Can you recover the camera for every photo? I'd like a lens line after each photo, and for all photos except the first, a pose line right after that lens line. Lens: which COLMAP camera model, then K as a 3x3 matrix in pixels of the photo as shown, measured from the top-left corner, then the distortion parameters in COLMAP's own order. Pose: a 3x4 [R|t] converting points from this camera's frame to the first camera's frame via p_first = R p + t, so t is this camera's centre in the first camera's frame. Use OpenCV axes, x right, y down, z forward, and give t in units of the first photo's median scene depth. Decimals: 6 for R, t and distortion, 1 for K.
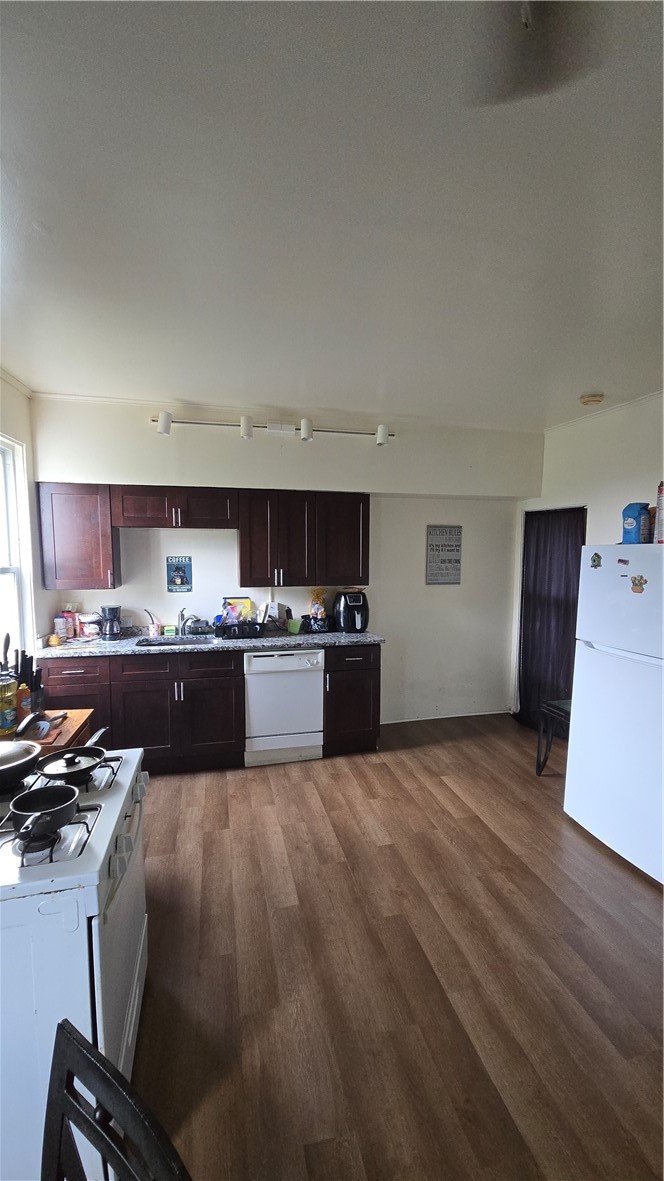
lens RADIAL K [[478.2, 0, 331.3], [0, 478.2, 605.2], [0, 0, 1]] dist [0.000923, -0.000046]
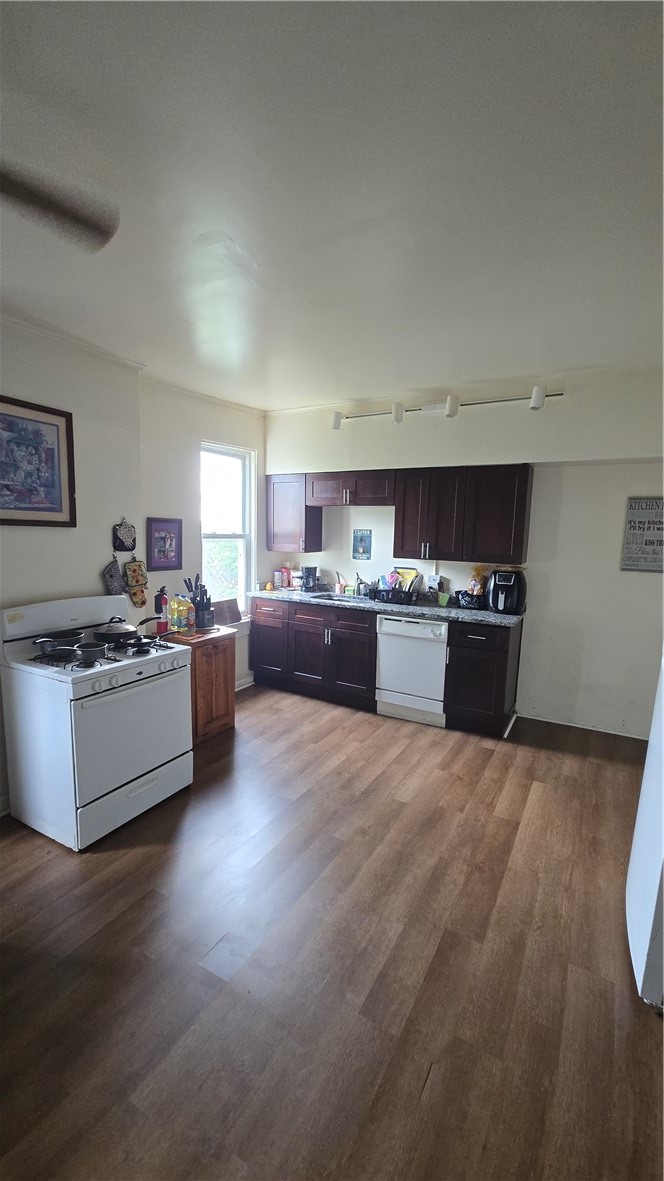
lens RADIAL K [[478.2, 0, 331.3], [0, 478.2, 605.2], [0, 0, 1]] dist [0.000923, -0.000046]
pose [[0.723438, 0.124967, -0.678985, 0.499751], [-0.094210, 0.992151, 0.082227, -0.005812], [0.683931, 0.004481, 0.729533, 0.081381]]
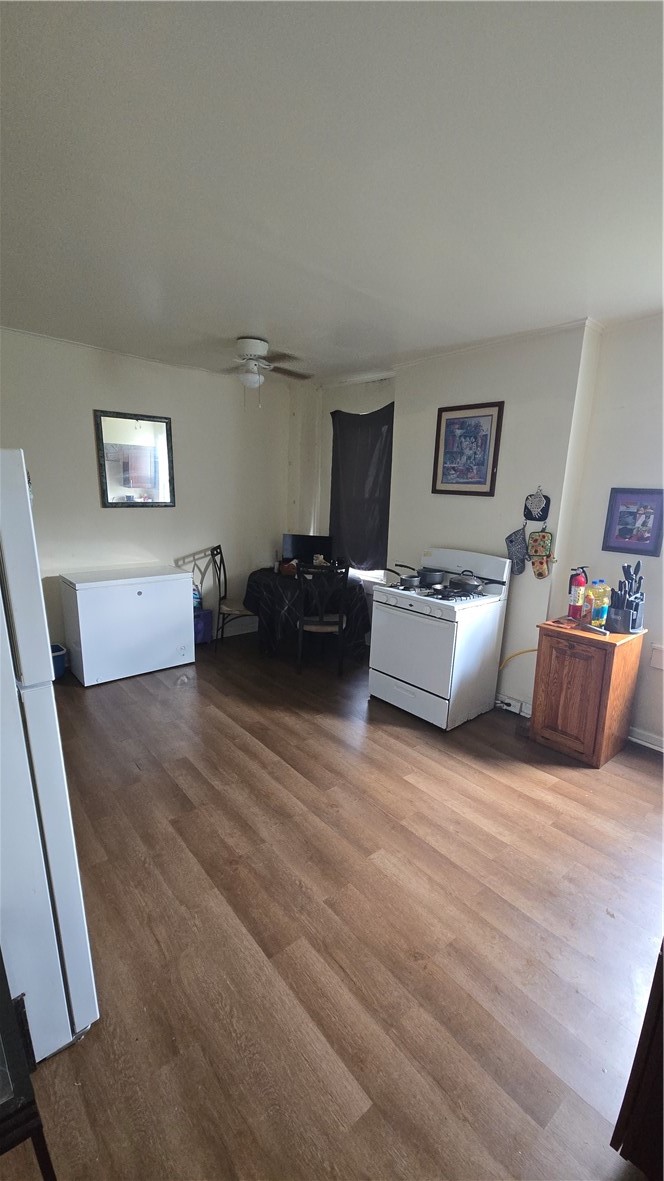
lens RADIAL K [[478.2, 0, 331.3], [0, 478.2, 605.2], [0, 0, 1]] dist [0.000923, -0.000046]
pose [[-0.900048, 0.078913, -0.428588, 0.367135], [-0.072713, 0.942489, 0.326233, -0.114711], [0.429683, 0.324789, -0.842546, 1.124552]]
